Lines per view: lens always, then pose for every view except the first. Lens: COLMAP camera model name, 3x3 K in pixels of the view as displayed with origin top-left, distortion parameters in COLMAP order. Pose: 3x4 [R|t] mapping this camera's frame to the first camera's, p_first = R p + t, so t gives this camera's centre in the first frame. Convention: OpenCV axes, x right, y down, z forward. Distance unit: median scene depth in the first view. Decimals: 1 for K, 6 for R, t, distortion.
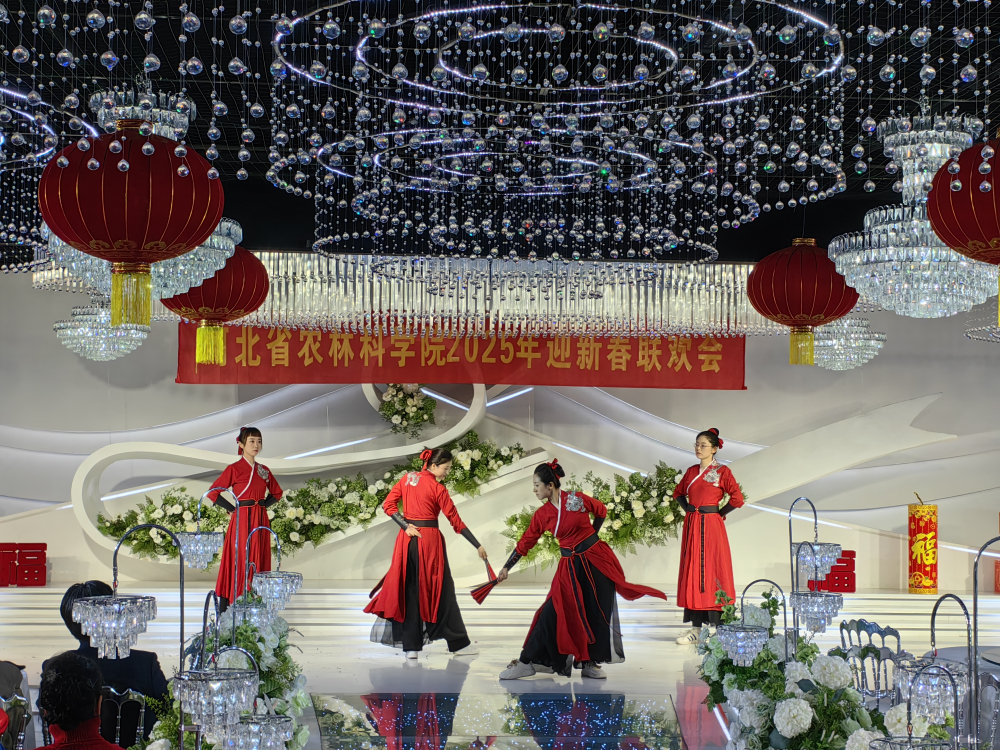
lens RADIAL K [[1645.0, 0, 501.9], [0, 1645.0, 374.4], [0, 0, 1]] dist [0.280165, -1.166140]
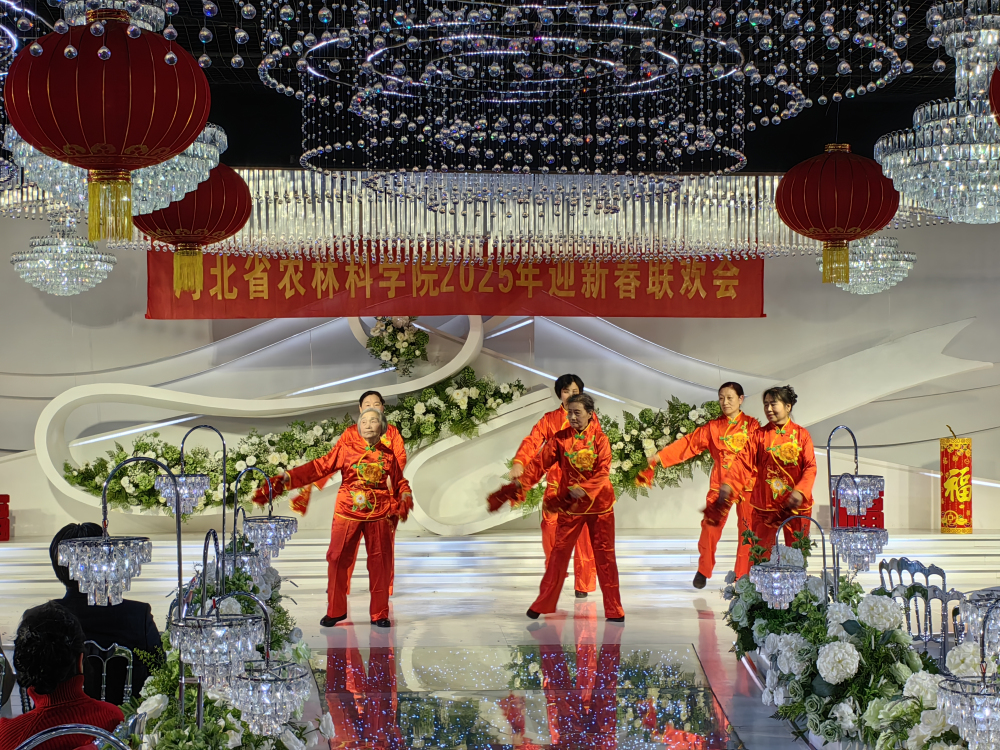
lens RADIAL K [[1760.0, 0, 503.1], [0, 1760.0, 378.2], [0, 0, 1]] dist [0.273960, -1.127789]
pose [[0.999816, -0.015791, 0.010903, -0.009911], [0.015398, 0.999262, 0.035190, 0.006426], [-0.011450, -0.035016, 0.999321, 0.014199]]
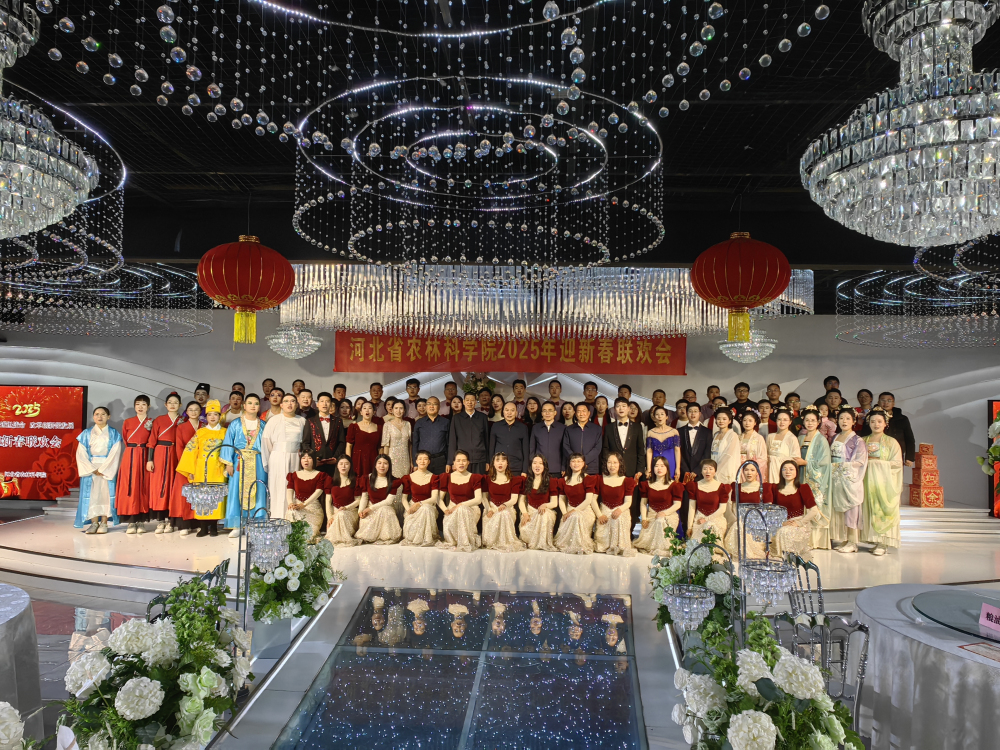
lens RADIAL K [[663.4, 0, 508.7], [0, 663.4, 377.6], [0, 0, 1]] dist [0.001966, 0.000429]
pose [[0.993832, -0.003222, -0.110853, 0.049440], [0.002503, 0.999975, -0.006629, 0.015563], [0.110872, 0.006311, 0.993815, 0.356207]]
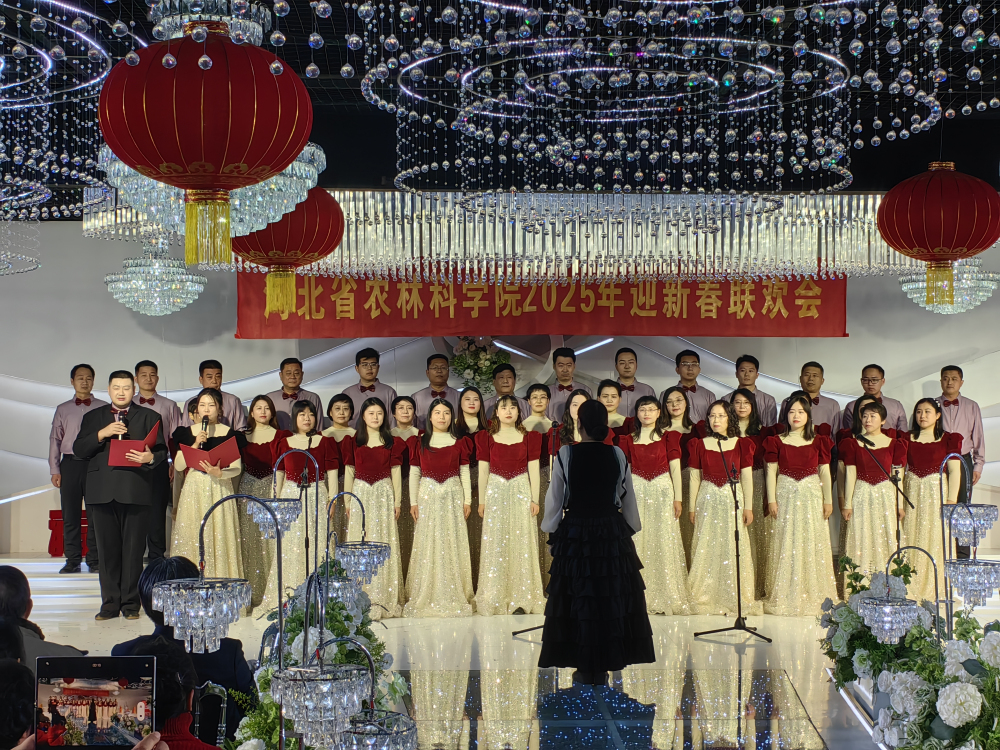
lens RADIAL K [[1657.7, 0, 498.3], [0, 1657.7, 371.9], [0, 0, 1]] dist [0.275523, -1.089553]
pose [[0.999531, -0.013765, -0.027345, -0.022228], [0.014430, 0.999602, 0.024254, 0.003505], [0.027000, -0.024637, 0.999332, 0.061545]]
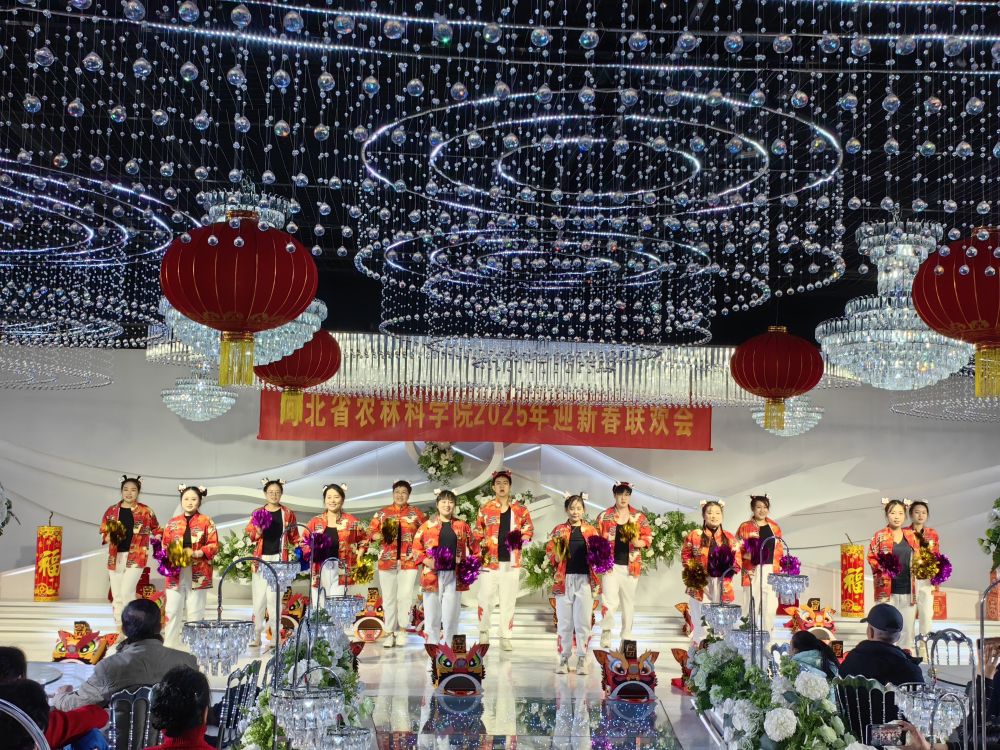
lens RADIAL K [[1243.4, 0, 499.4], [0, 1243.4, 376.4], [0, 0, 1]] dist [0.270571, -1.007701]
pose [[0.999907, 0.012993, 0.004197, -0.018409], [-0.012768, 0.998672, -0.049917, 0.002707], [-0.004840, 0.049859, 0.998745, 0.051456]]
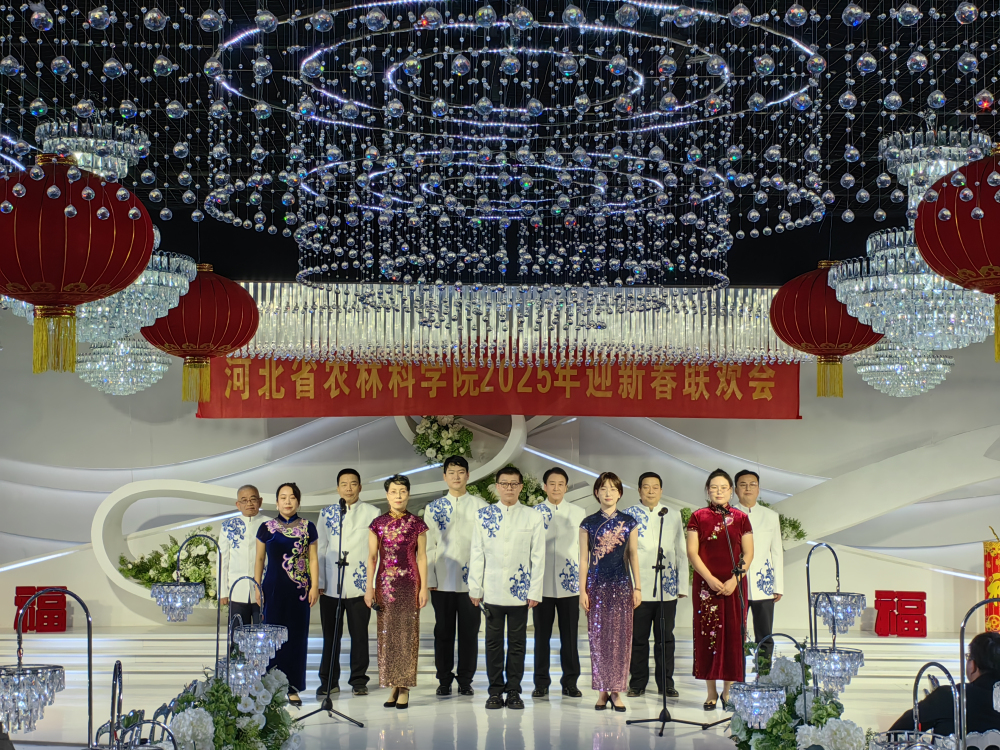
lens RADIAL K [[1719.1, 0, 502.4], [0, 1719.1, 349.6], [0, 0, 1]] dist [0.296764, -1.241880]
pose [[0.998093, -0.011848, -0.060582, 0.039331], [0.010289, 0.999609, -0.025985, -0.006147], [0.060866, 0.025312, 0.997825, 0.014917]]
